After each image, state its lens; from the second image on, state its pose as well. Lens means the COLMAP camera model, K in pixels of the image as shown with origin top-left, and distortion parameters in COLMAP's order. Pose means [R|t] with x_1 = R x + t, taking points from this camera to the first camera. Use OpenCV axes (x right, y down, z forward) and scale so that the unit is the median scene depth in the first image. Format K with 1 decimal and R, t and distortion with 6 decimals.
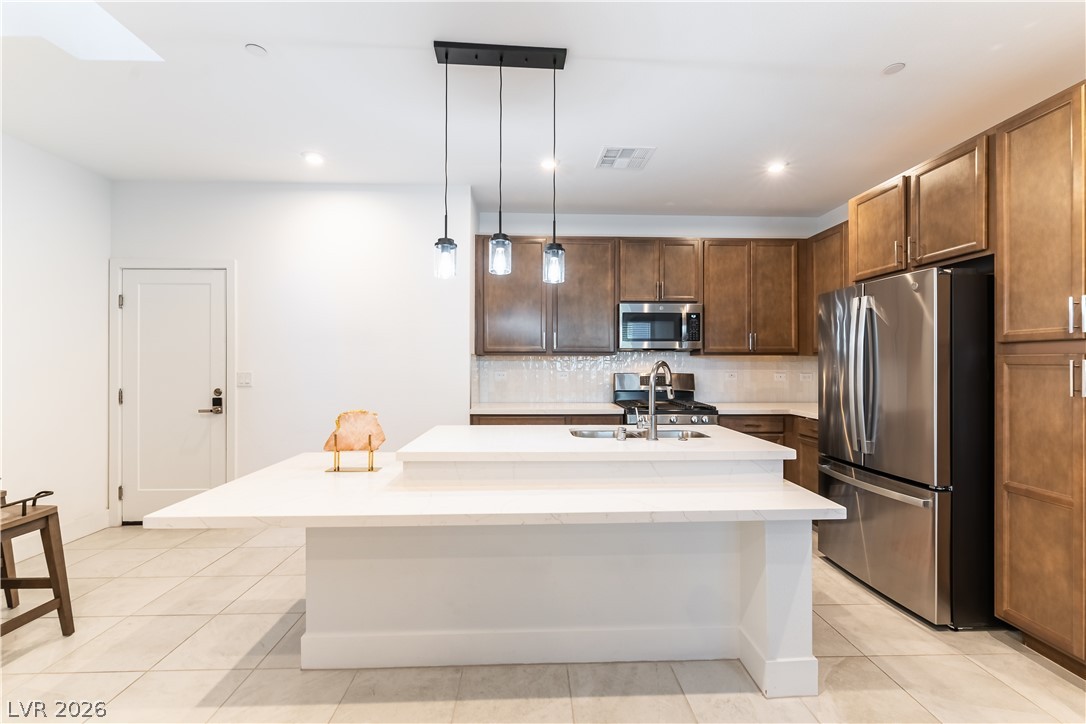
lens RADIAL K [[465.9, 0, 546.9], [0, 465.9, 361.9], [0, 0, 1]] dist [-0.000156, -0.000114]
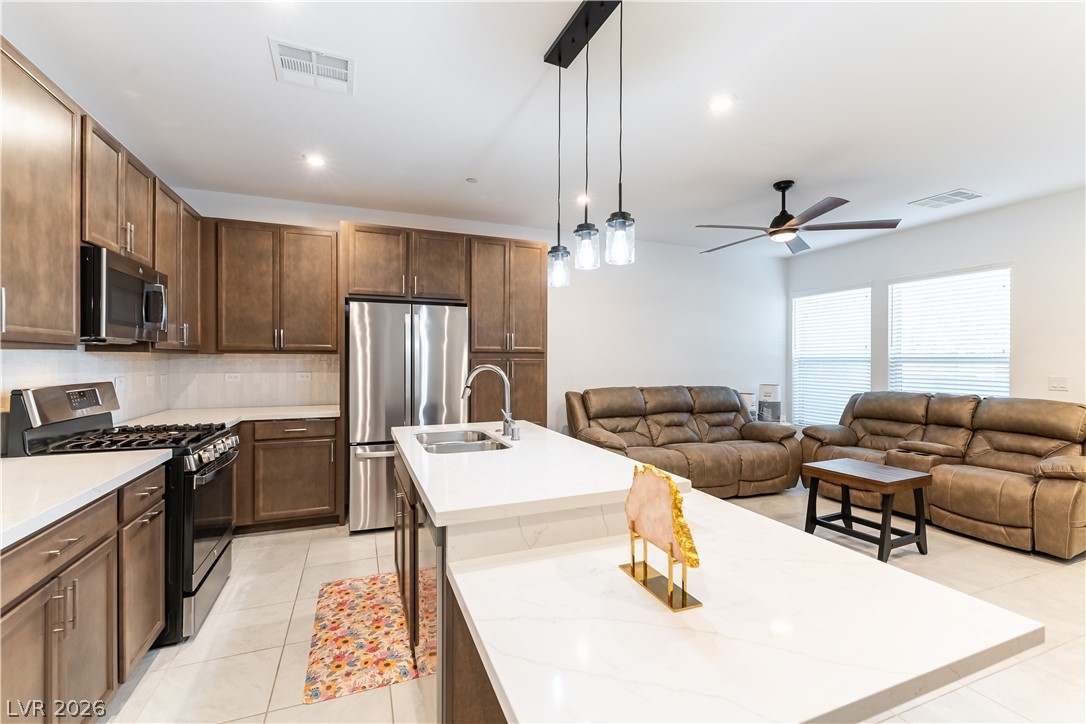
lens RADIAL K [[468.1, 0, 543.0], [0, 468.1, 362.0], [0, 0, 1]] dist [-0.001228, -0.000294]
pose [[-0.337242, -0.010586, 0.941358, -0.539592], [-0.007146, 0.999937, 0.008685, -0.011630], [-0.941391, -0.003798, -0.337297, 0.818194]]
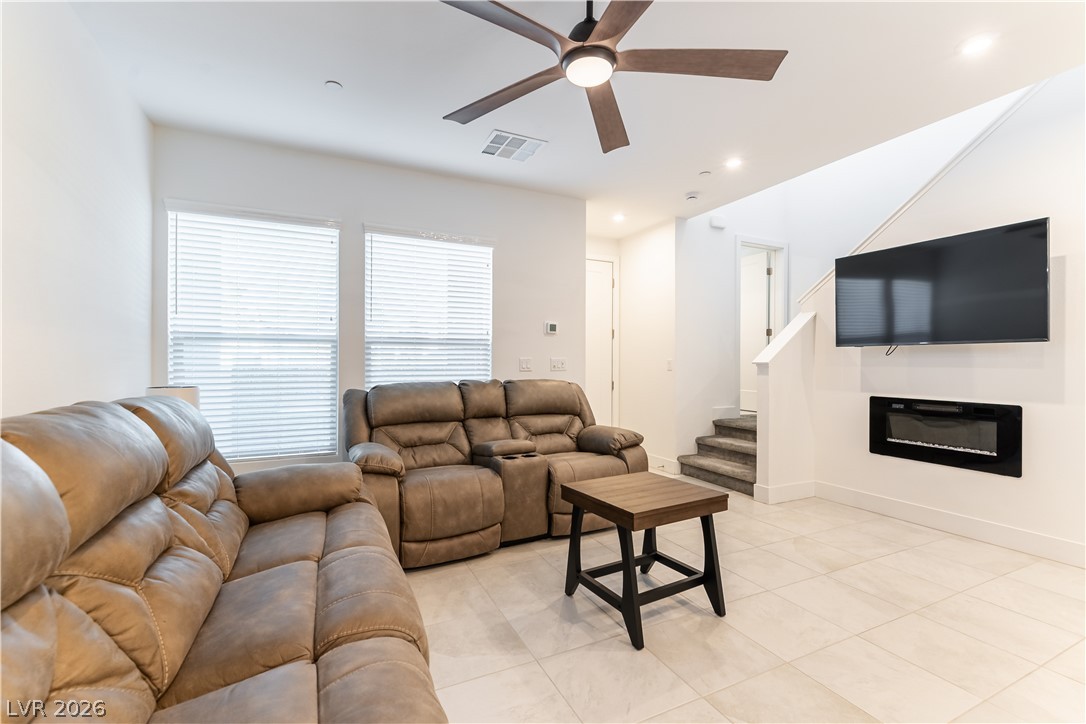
lens RADIAL K [[475.1, 0, 543.0], [0, 475.1, 362.0], [0, 0, 1]] dist [-0.000411, -0.000091]
pose [[-0.918957, -0.008420, -0.394267, 0.493646], [-0.006434, 0.999959, -0.006359, 0.039078], [0.394304, -0.003307, -0.918974, 0.437746]]
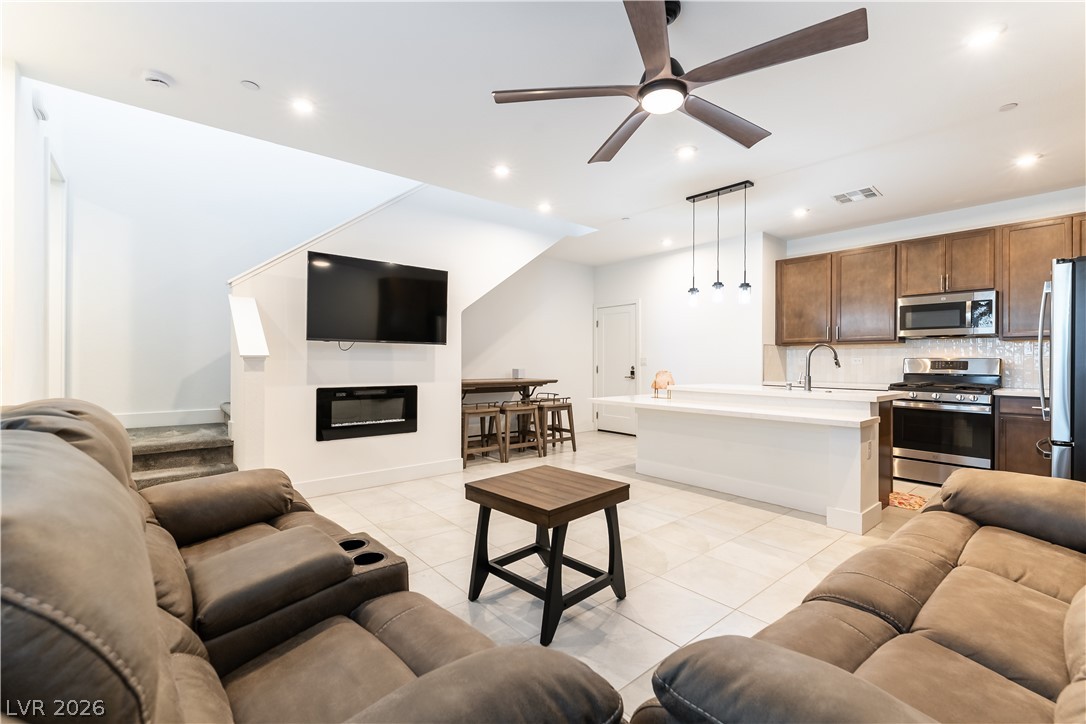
lens RADIAL K [[465.9, 0, 546.9], [0, 465.9, 361.9], [0, 0, 1]] dist [-0.000156, -0.000114]
pose [[0.615436, 0.001180, -0.788186, 0.609615], [-0.001045, 0.999999, 0.000681, 0.039721], [0.788186, 0.000404, 0.615437, -0.480586]]
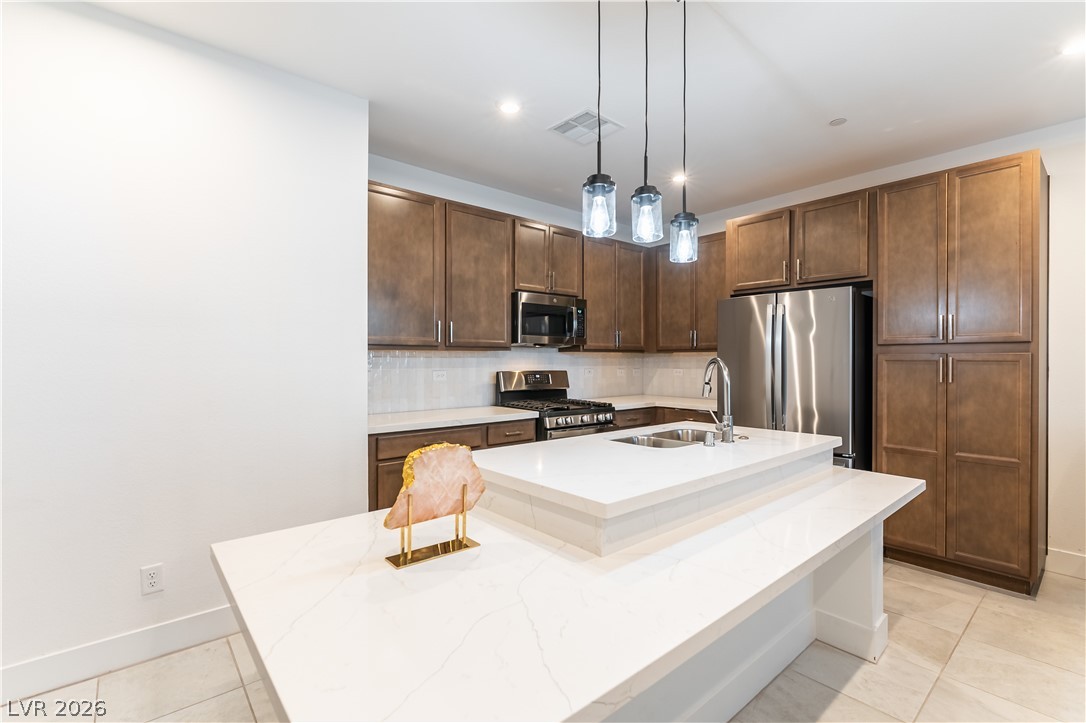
lens RADIAL K [[485.0, 0, 538.8], [0, 485.0, 362.9], [0, 0, 1]] dist [0.000165, 0.000048]
pose [[0.787188, -0.005595, 0.616687, -0.424743], [-0.000525, 0.999952, 0.009743, -0.000748], [-0.616712, -0.007993, 0.787148, 0.292720]]
